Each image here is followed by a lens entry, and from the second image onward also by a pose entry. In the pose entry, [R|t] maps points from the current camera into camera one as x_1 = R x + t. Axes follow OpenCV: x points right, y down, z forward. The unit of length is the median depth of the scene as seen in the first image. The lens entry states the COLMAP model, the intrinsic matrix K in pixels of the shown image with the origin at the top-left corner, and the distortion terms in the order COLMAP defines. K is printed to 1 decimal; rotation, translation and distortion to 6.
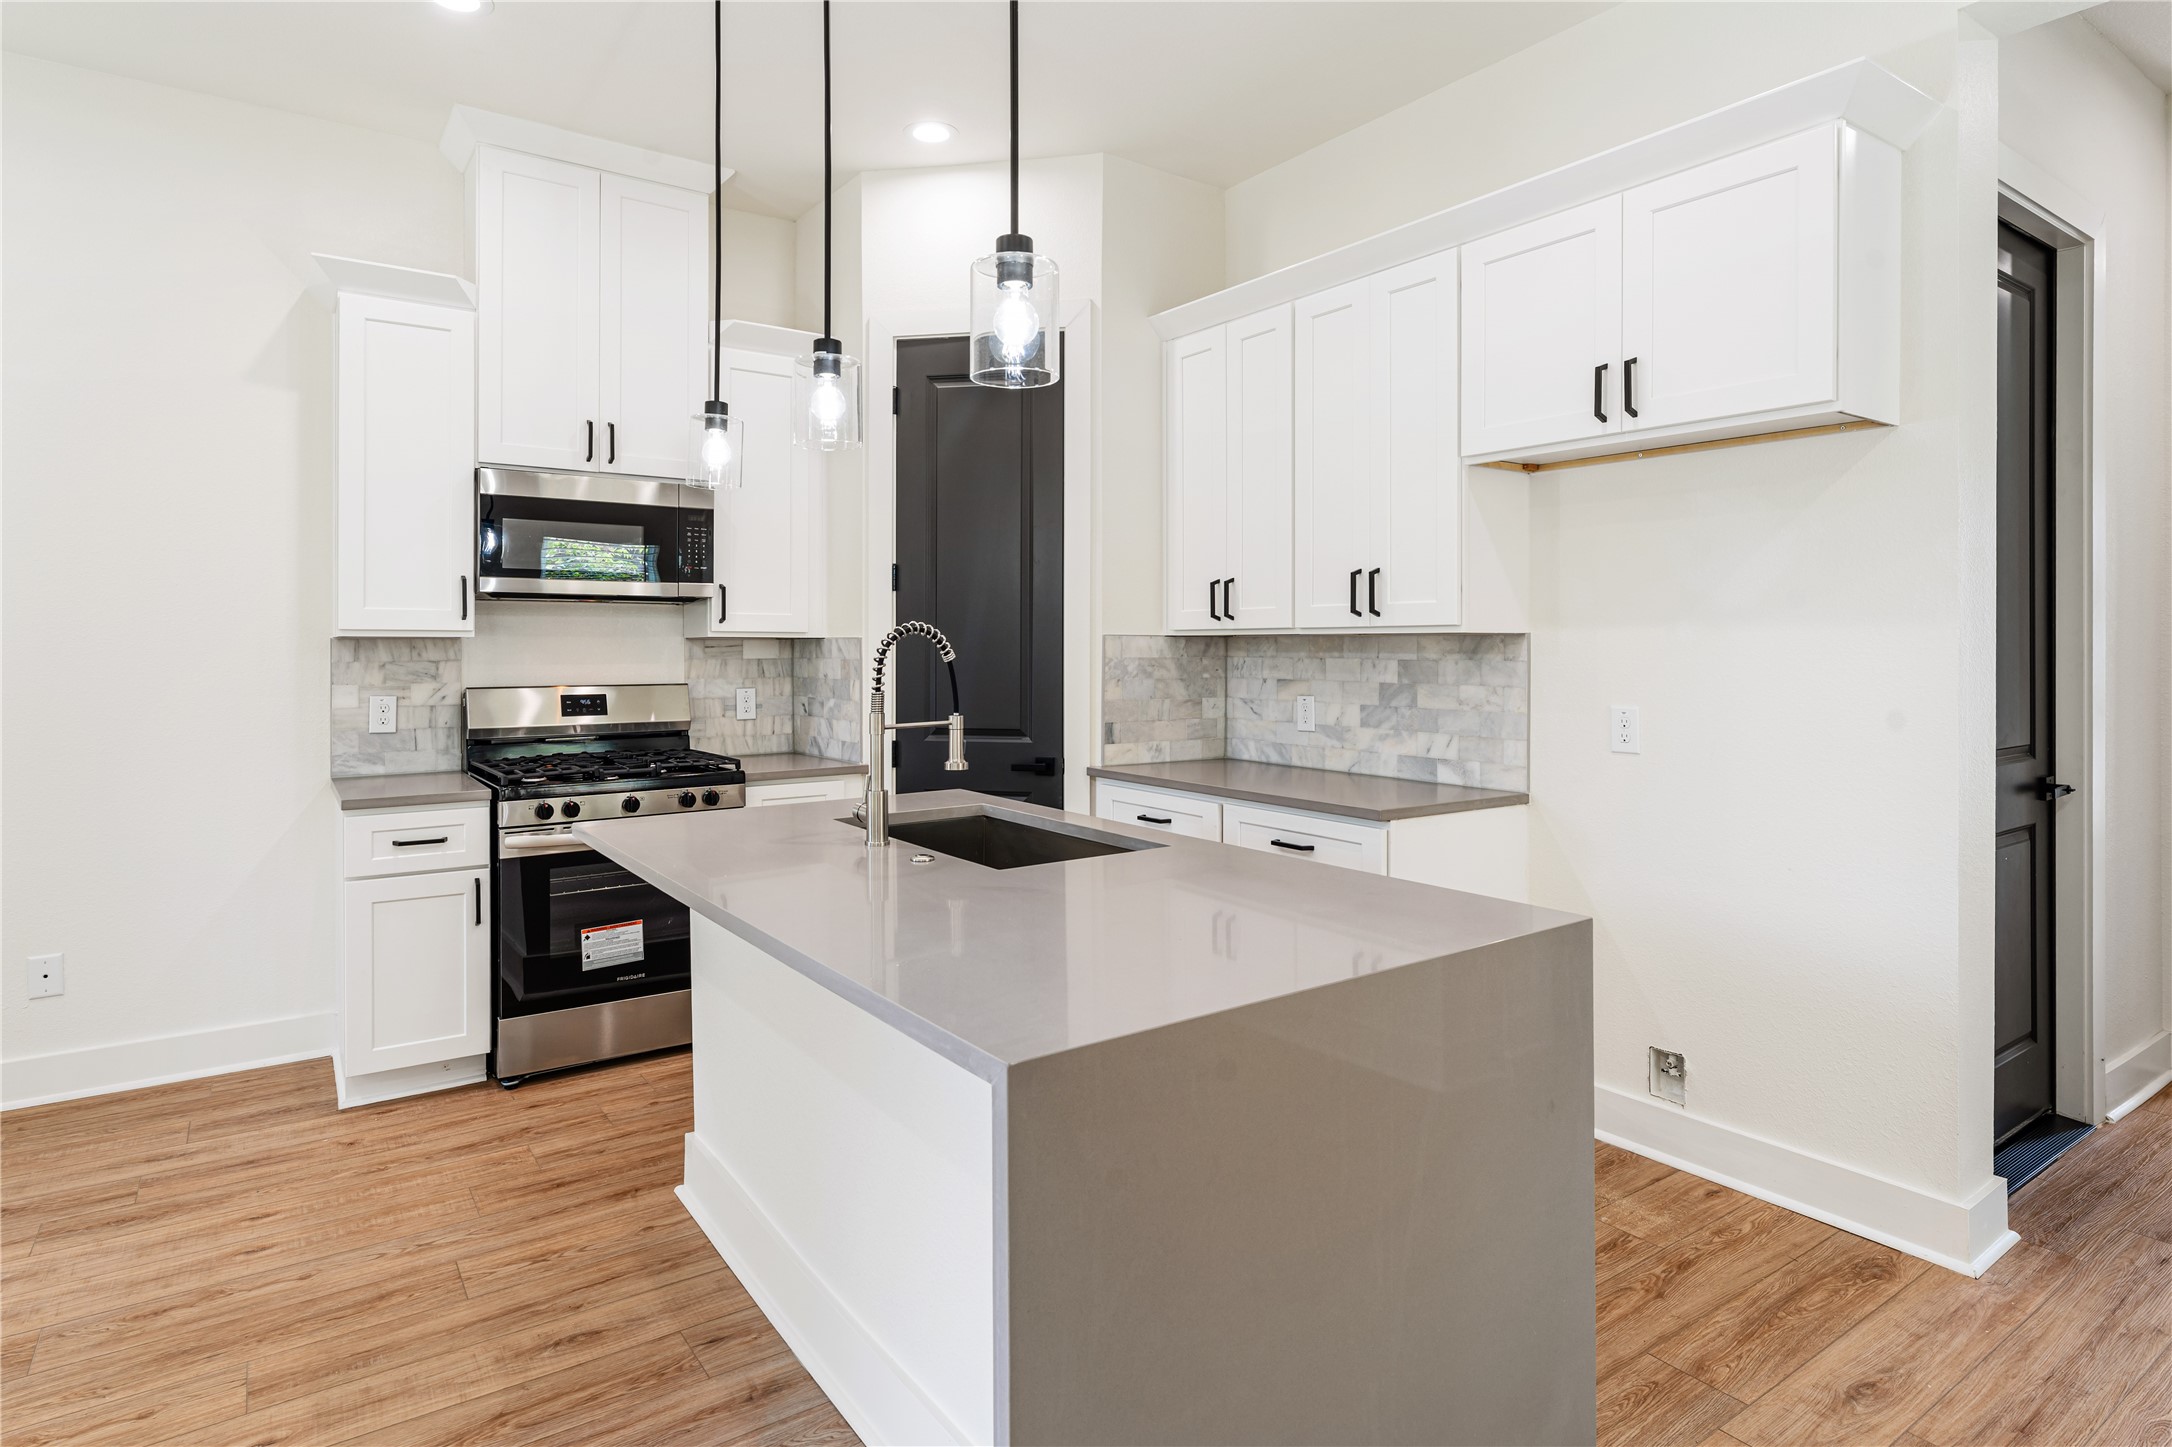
lens RADIAL K [[1159.0, 0, 1049.6], [0, 1159.0, 643.4], [0, 0, 1]] dist [-0.000263, 0.000043]
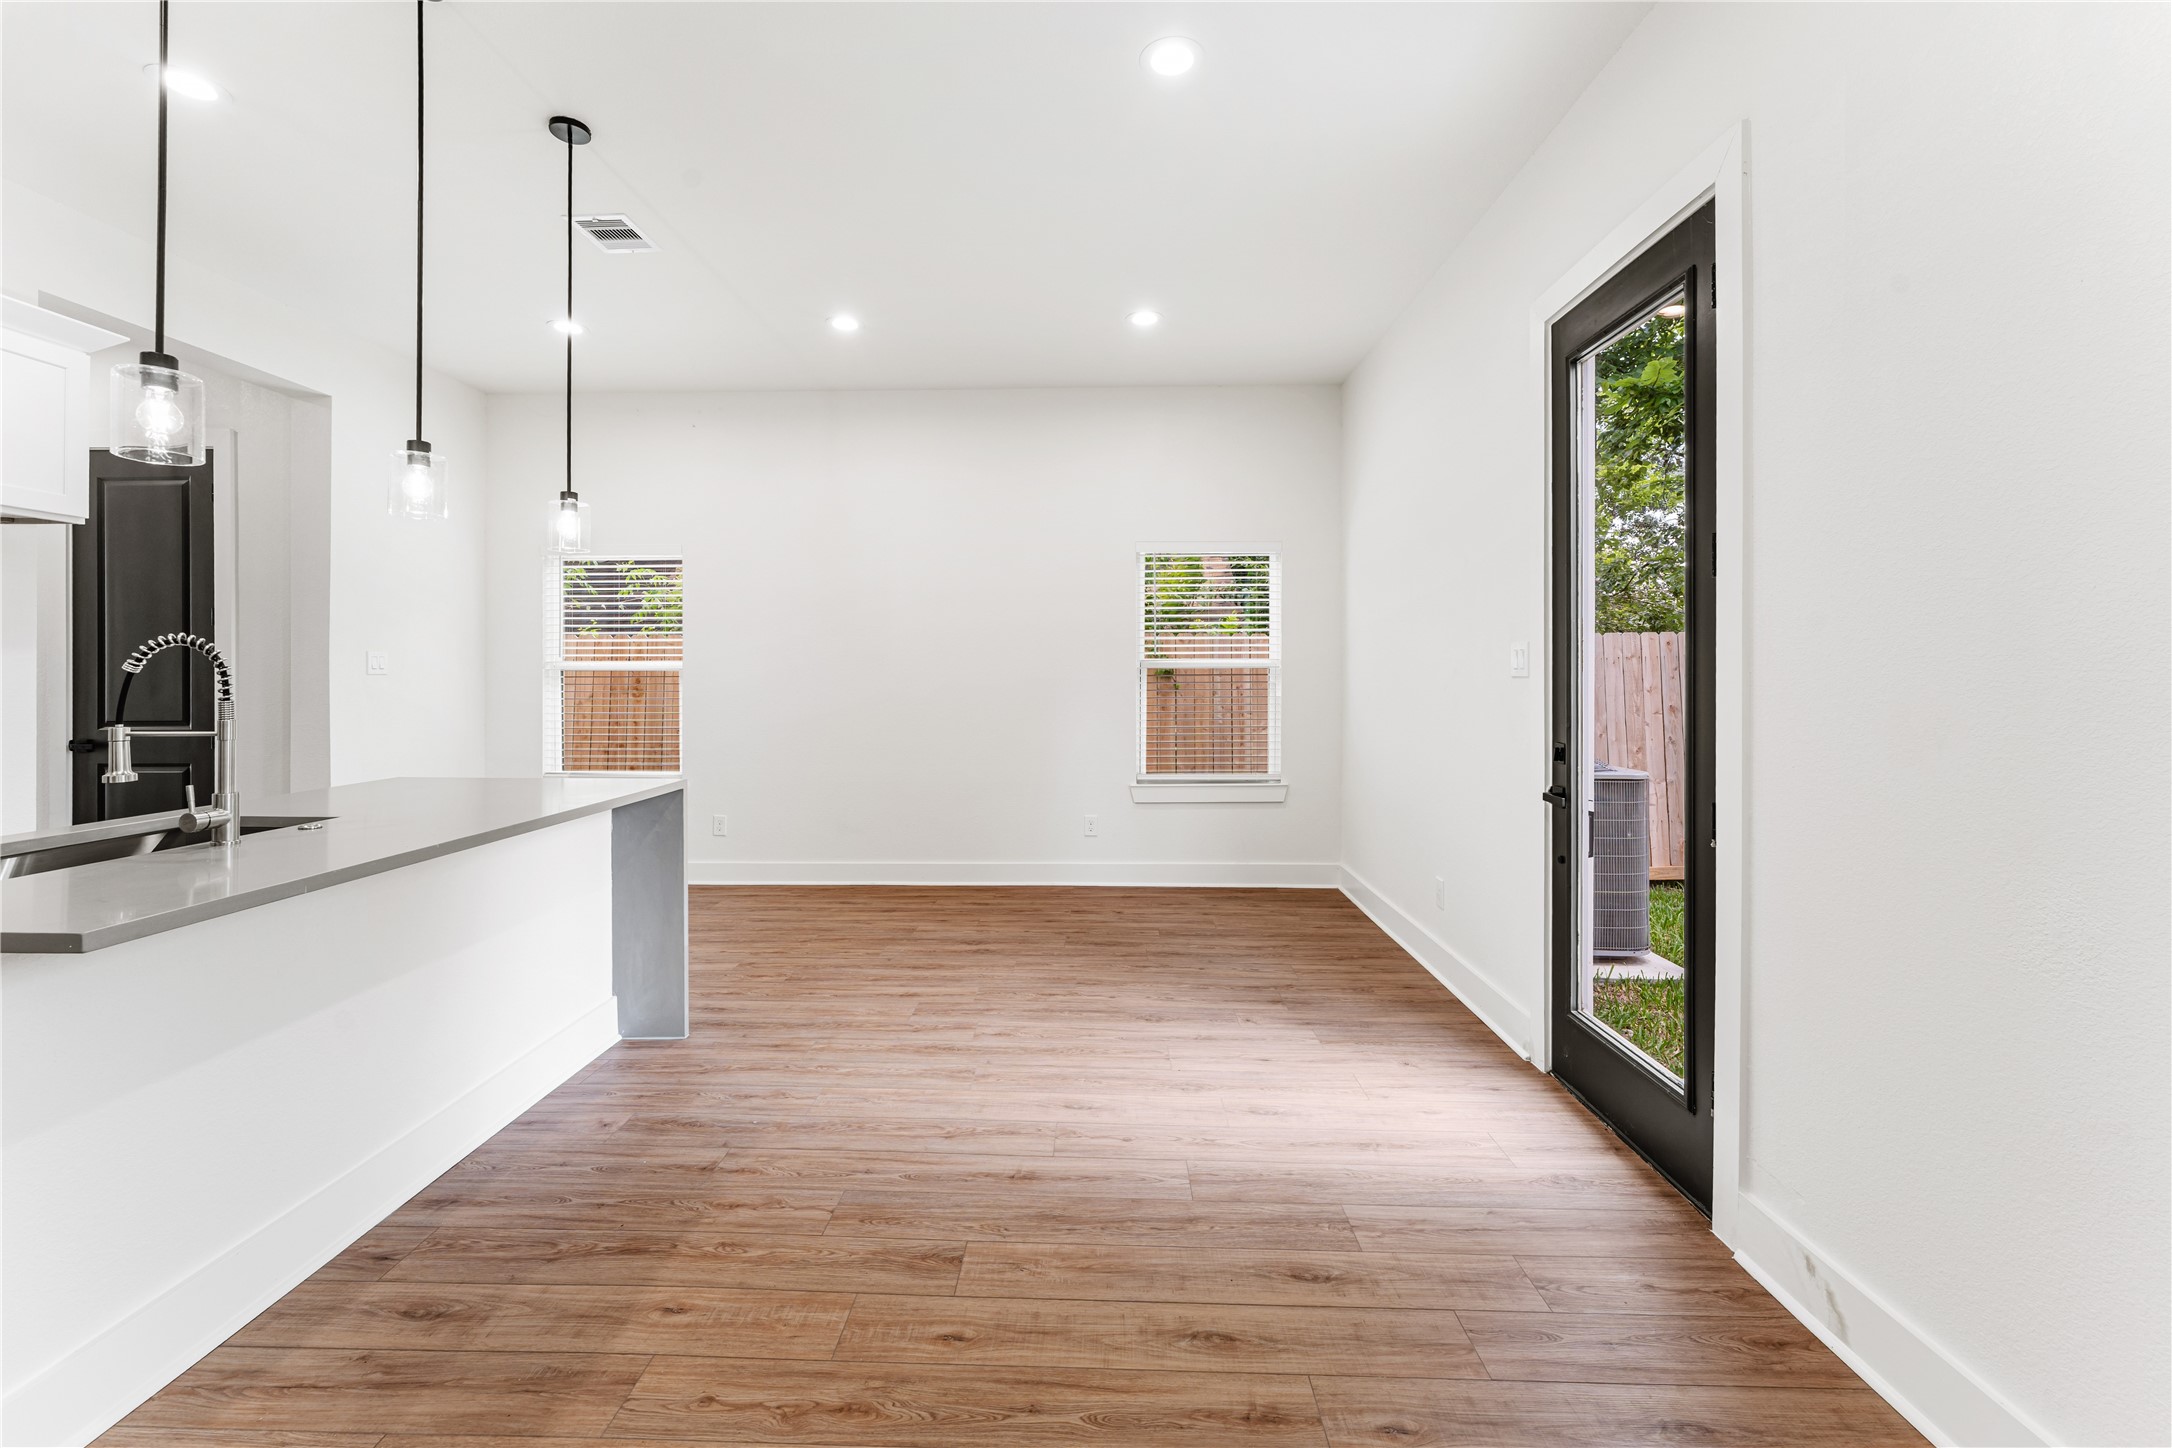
lens RADIAL K [[888.7, 0, 1077.6], [0, 888.7, 675.0], [0, 0, 1]] dist [-0.000597, 0.000092]
pose [[-0.809292, -0.000523, 0.587406, -0.790525], [-0.000814, 1.000000, -0.000232, 0.011379], [-0.587406, -0.000666, -0.809292, 0.756410]]
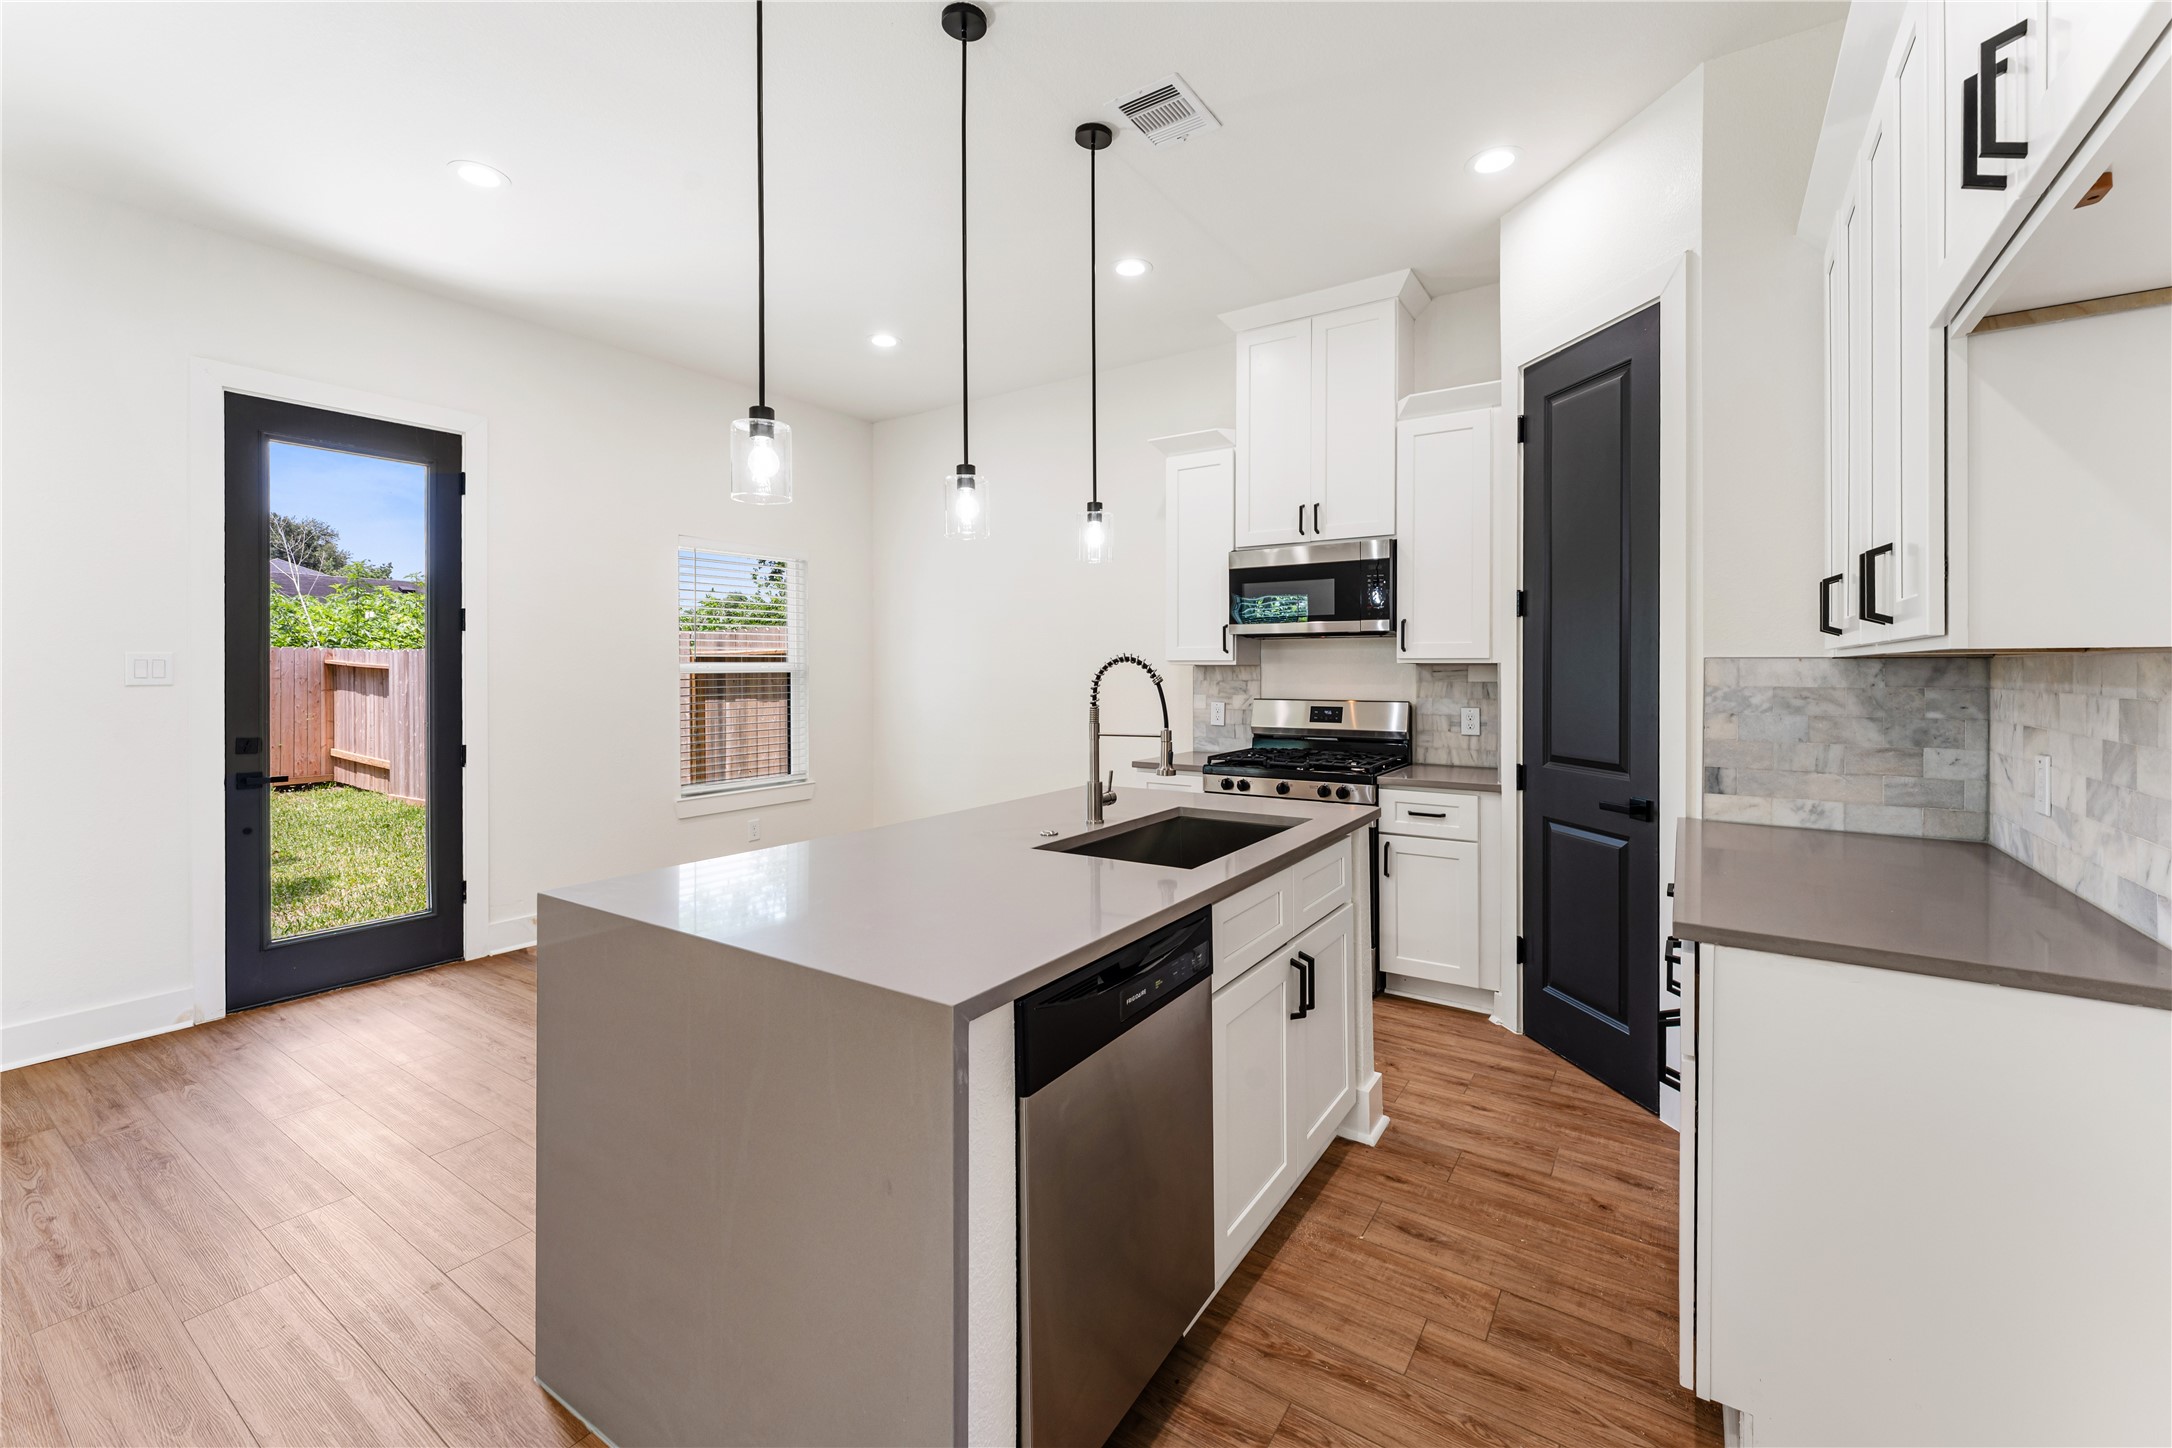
lens RADIAL K [[888.7, 0, 1077.6], [0, 888.7, 675.0], [0, 0, 1]] dist [-0.000597, 0.000092]
pose [[0.362832, 0.005907, -0.931836, 0.493418], [0.002798, 0.999968, 0.007428, -0.001221], [0.931850, -0.005302, 0.362804, 0.388380]]
